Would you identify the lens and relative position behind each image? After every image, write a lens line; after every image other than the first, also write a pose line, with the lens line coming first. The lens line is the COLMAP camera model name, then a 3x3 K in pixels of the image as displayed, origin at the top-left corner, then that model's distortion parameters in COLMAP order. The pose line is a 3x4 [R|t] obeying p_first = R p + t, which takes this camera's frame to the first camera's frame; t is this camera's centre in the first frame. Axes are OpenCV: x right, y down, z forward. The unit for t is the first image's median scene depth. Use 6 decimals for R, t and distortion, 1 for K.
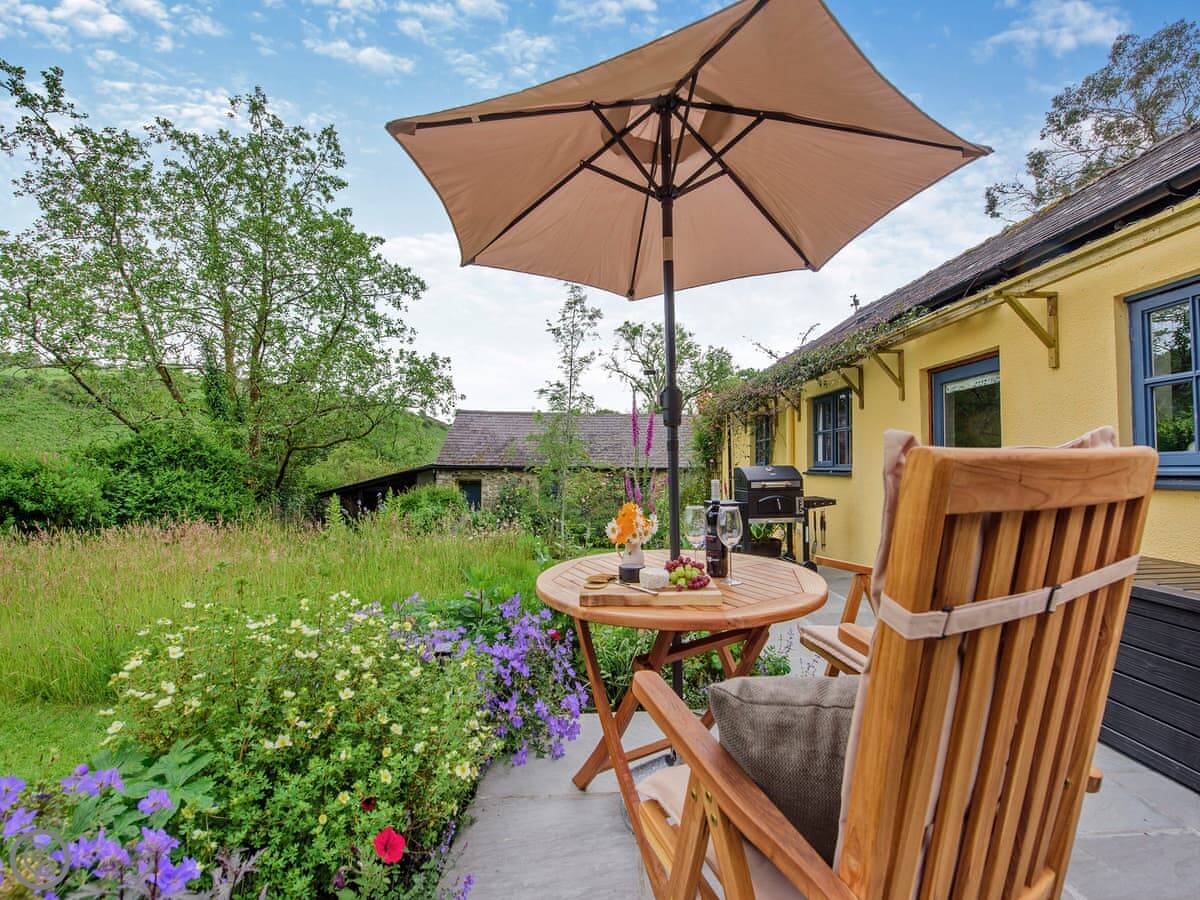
lens RADIAL K [[496.6, 0, 609.0], [0, 496.6, 465.9], [0, 0, 1]] dist [-0.021954, 0.000028]
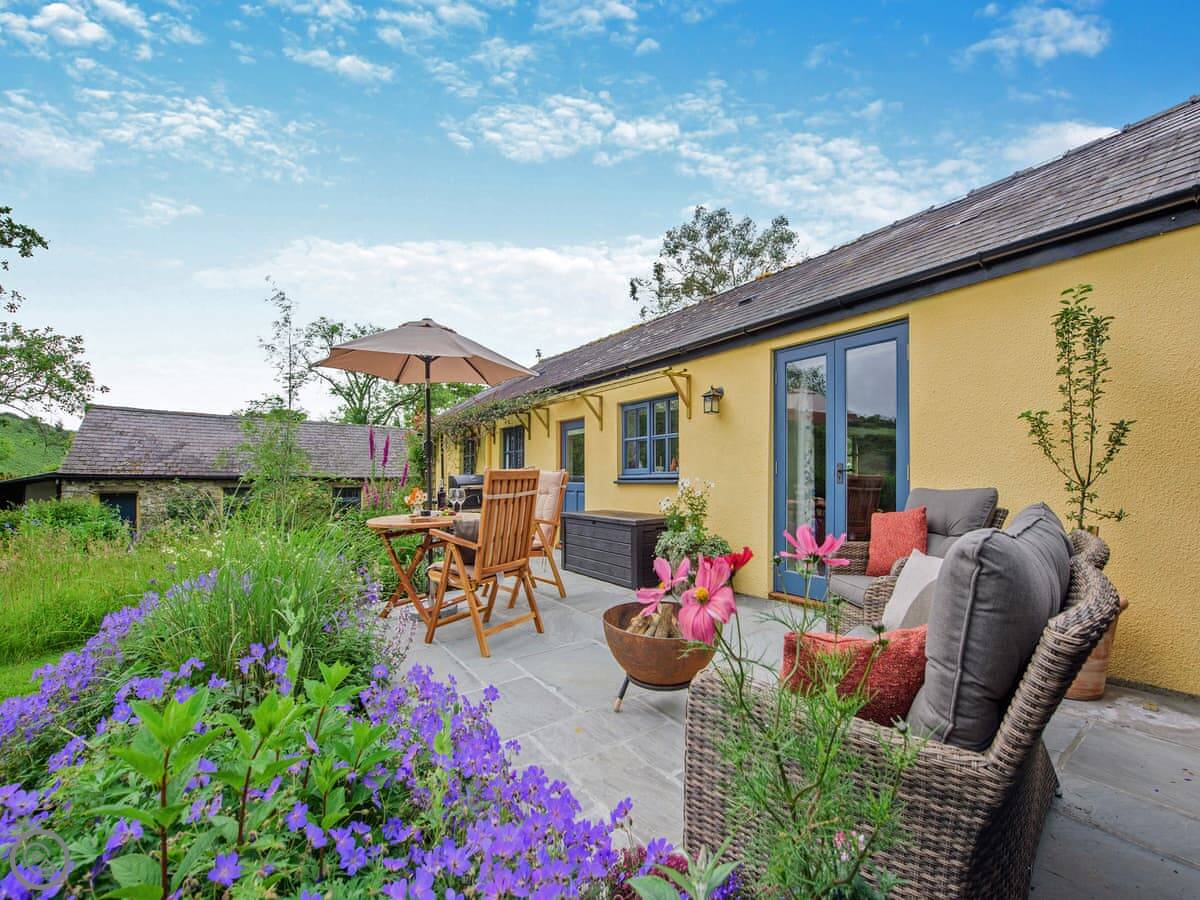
lens RADIAL K [[496.6, 0, 609.0], [0, 496.6, 465.9], [0, 0, 1]] dist [-0.021954, 0.000028]
pose [[0.839642, 0.013297, 0.542977, -0.055614], [-0.001523, 0.999754, -0.022129, 0.002088], [-0.543138, 0.017754, 0.839456, -0.186011]]
